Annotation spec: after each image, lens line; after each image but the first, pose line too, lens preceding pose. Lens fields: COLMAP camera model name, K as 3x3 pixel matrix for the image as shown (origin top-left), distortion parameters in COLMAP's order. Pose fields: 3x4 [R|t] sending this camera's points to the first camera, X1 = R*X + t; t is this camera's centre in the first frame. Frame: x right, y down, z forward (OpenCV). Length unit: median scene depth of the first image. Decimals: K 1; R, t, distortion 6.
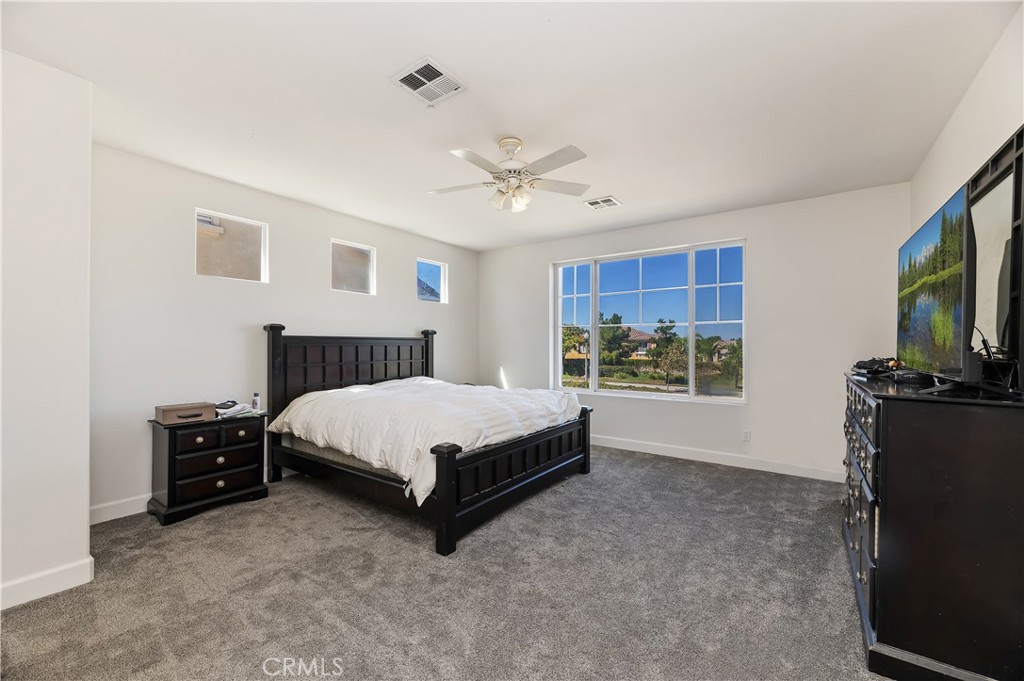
lens RADIAL K [[417.8, 0, 504.5], [0, 417.8, 333.5], [0, 0, 1]] dist [-0.002568, -0.000283]
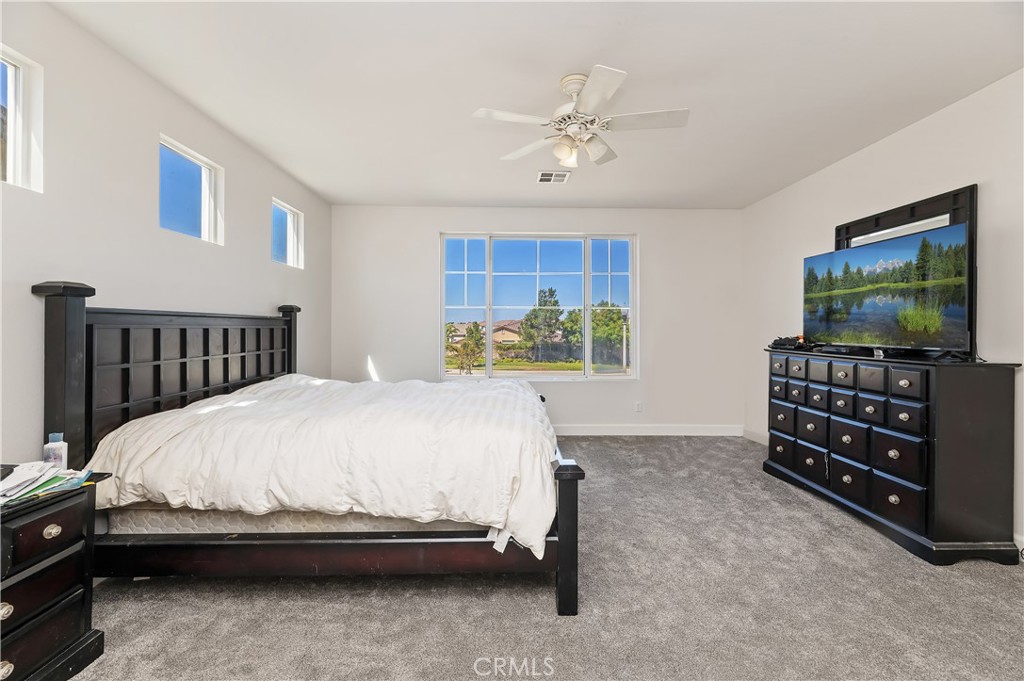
lens RADIAL K [[425.4, 0, 513.0], [0, 425.4, 321.4], [0, 0, 1]] dist [0.000661, 0.000218]
pose [[0.790487, 0.009619, 0.612403, -0.437782], [-0.017432, 0.999825, 0.006798, 0.009319], [-0.612231, -0.016049, 0.790516, 0.306622]]
